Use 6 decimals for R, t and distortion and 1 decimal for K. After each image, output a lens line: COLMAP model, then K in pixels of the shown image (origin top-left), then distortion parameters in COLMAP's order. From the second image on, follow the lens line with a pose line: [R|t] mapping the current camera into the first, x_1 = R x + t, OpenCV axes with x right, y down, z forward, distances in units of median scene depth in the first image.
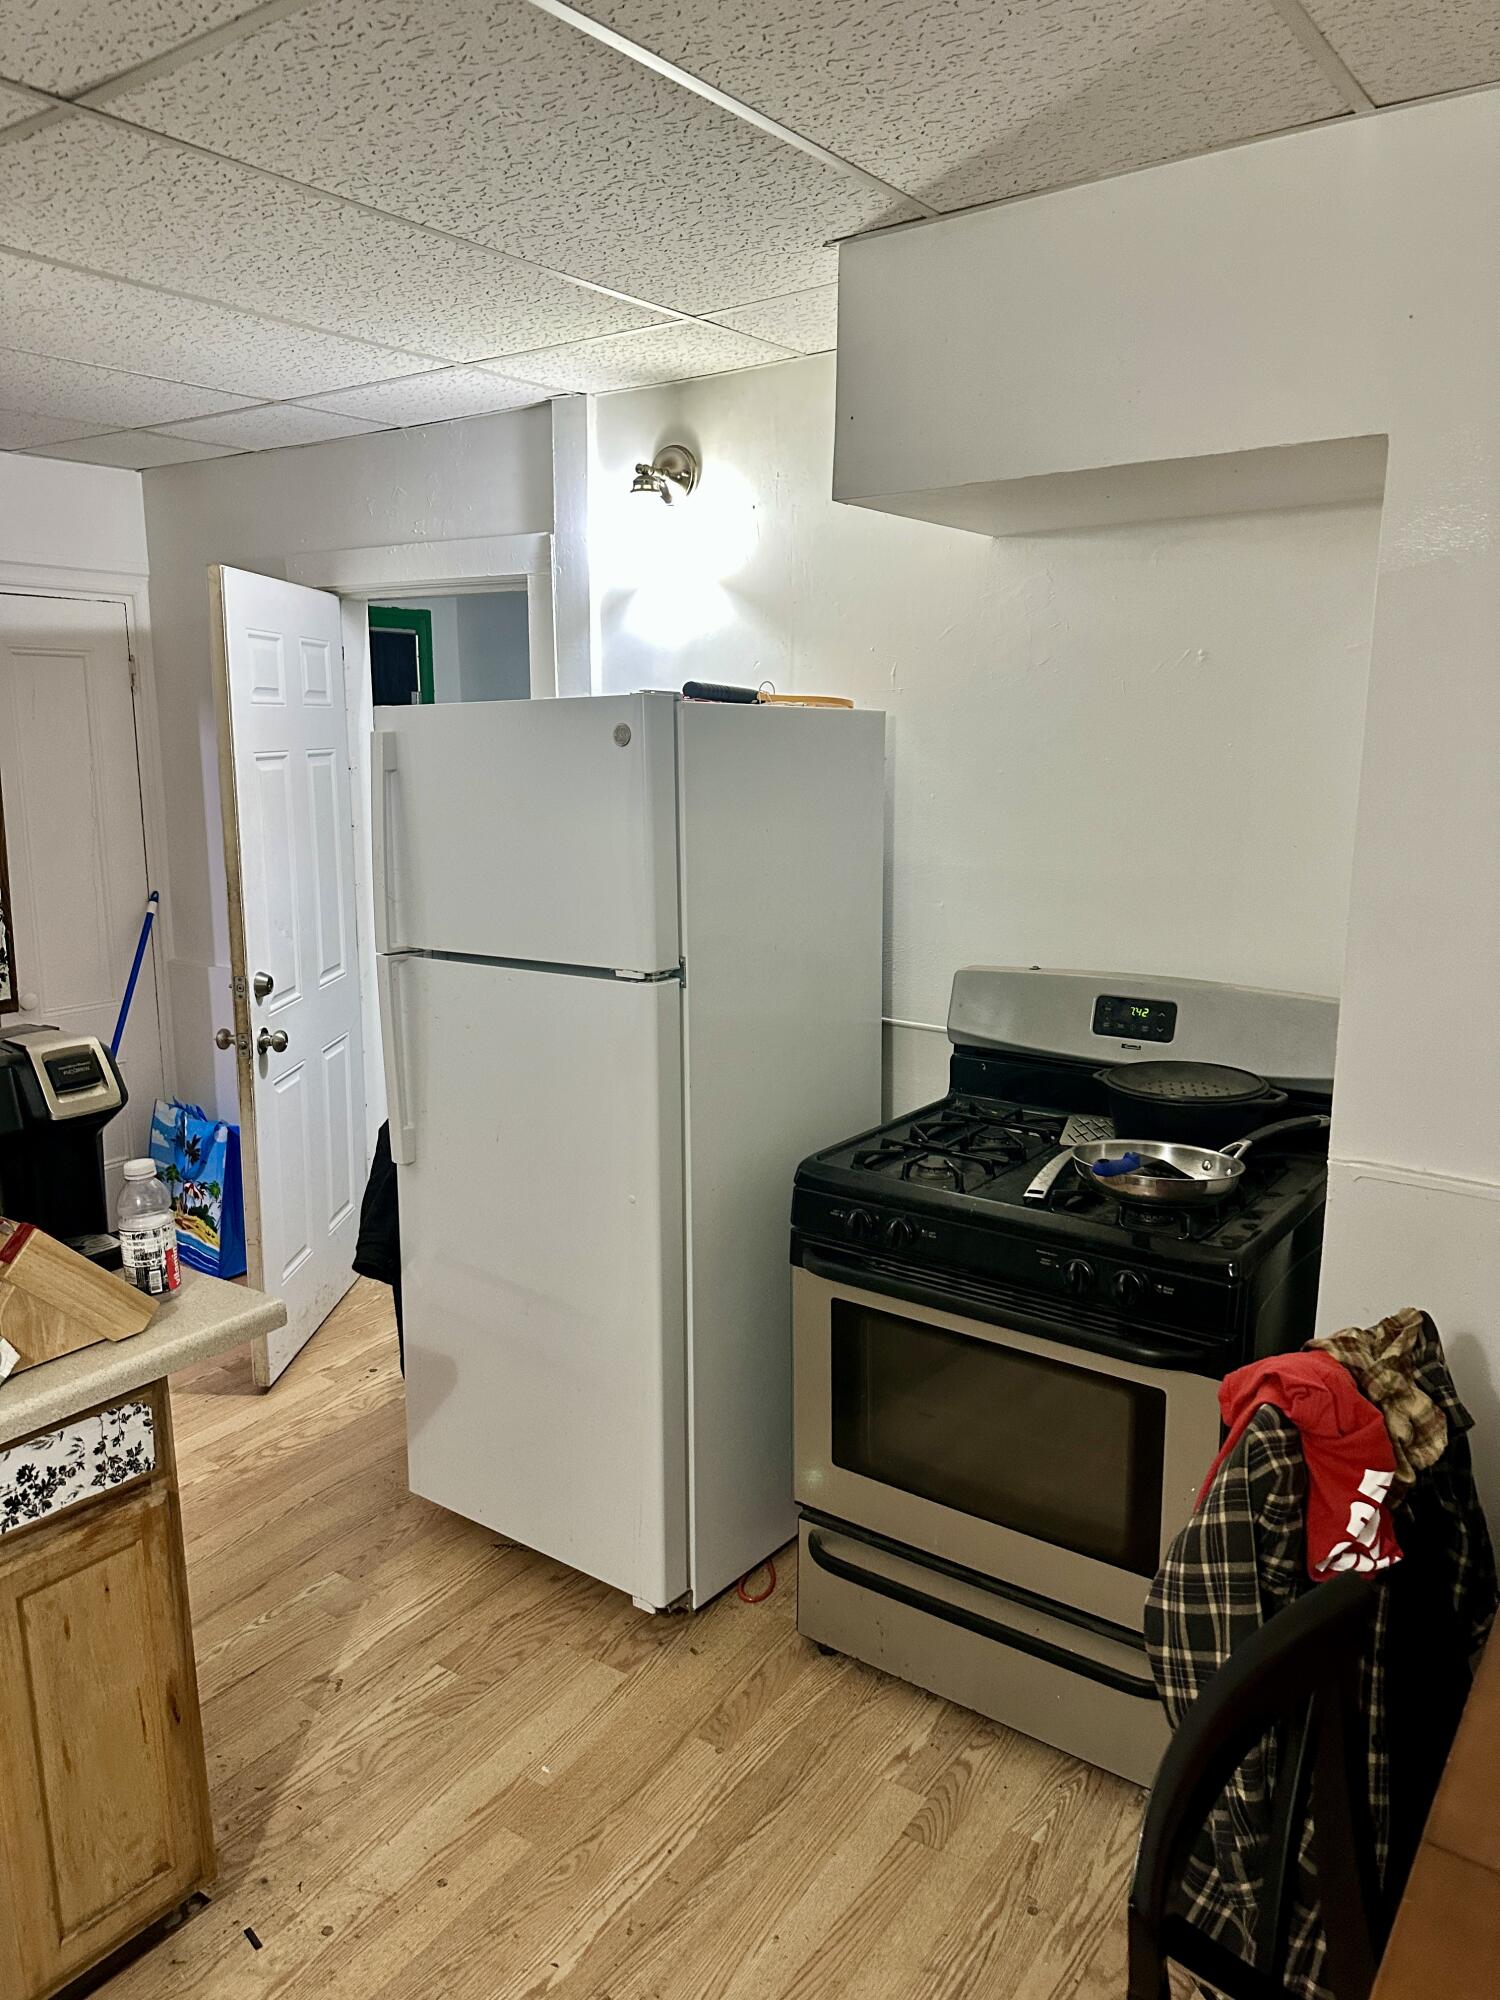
lens RADIAL K [[1424.4, 0, 753.1], [0, 1424.4, 994.9], [0, 0, 1]] dist [0.005266, -0.013999]
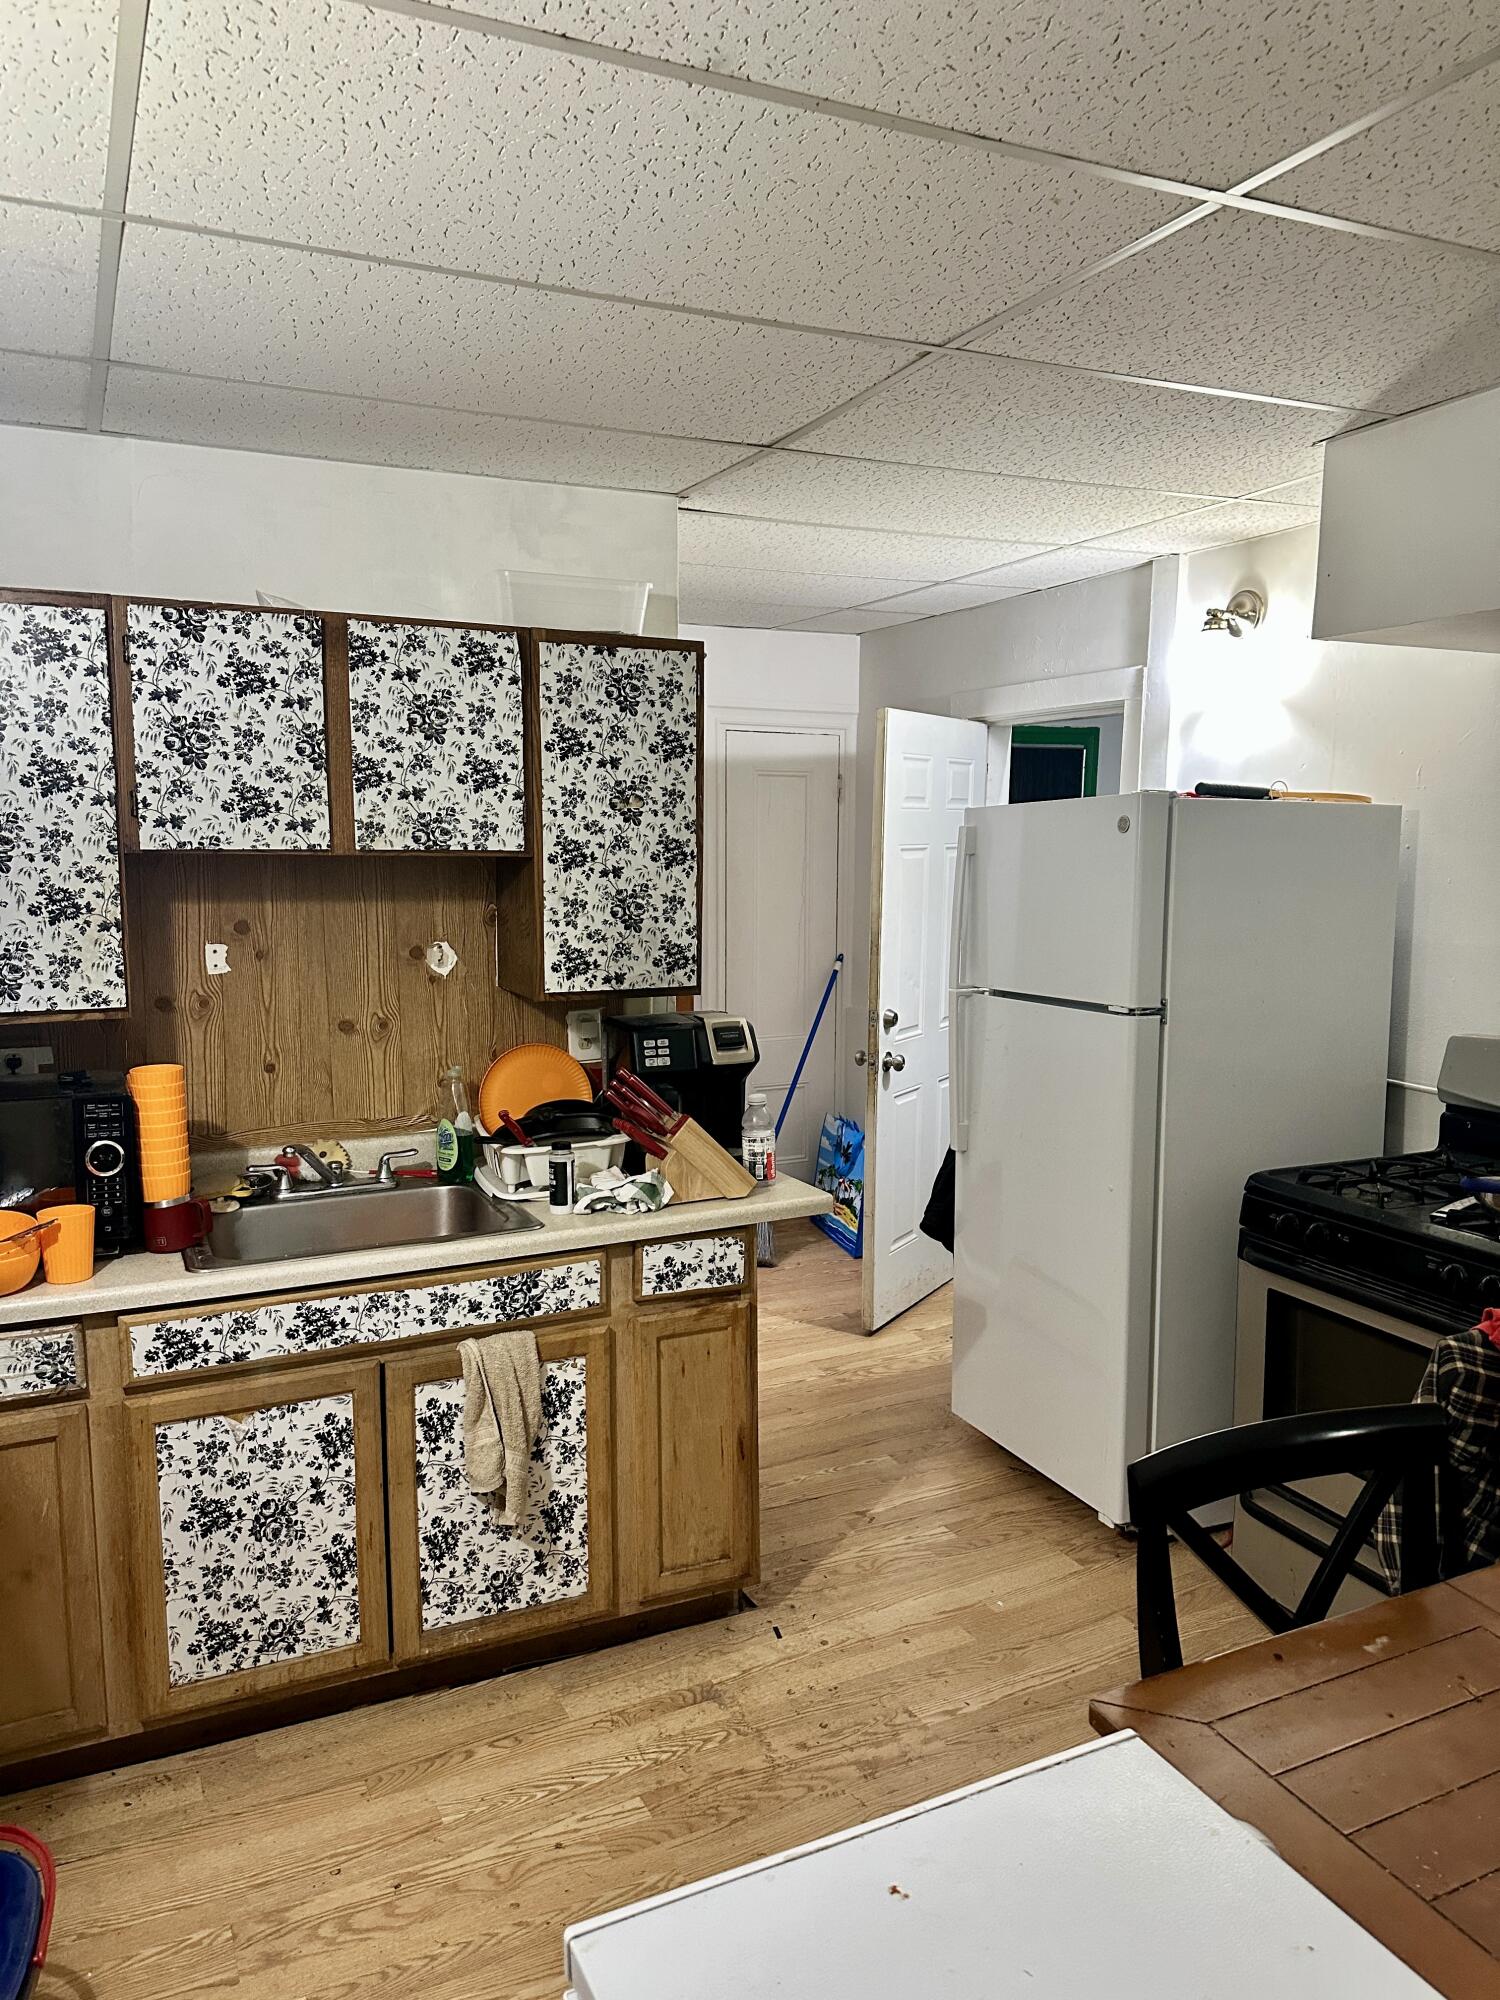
lens RADIAL K [[1392.9, 0, 750.0], [0, 1392.9, 1000.0], [0, 0, 1]] dist [0.069133, -0.003584]
pose [[0.874605, 0.060022, -0.481106, 0.214272], [-0.092884, 0.994670, -0.044761, 0.060238], [0.475856, 0.083835, 0.875519, -0.259679]]
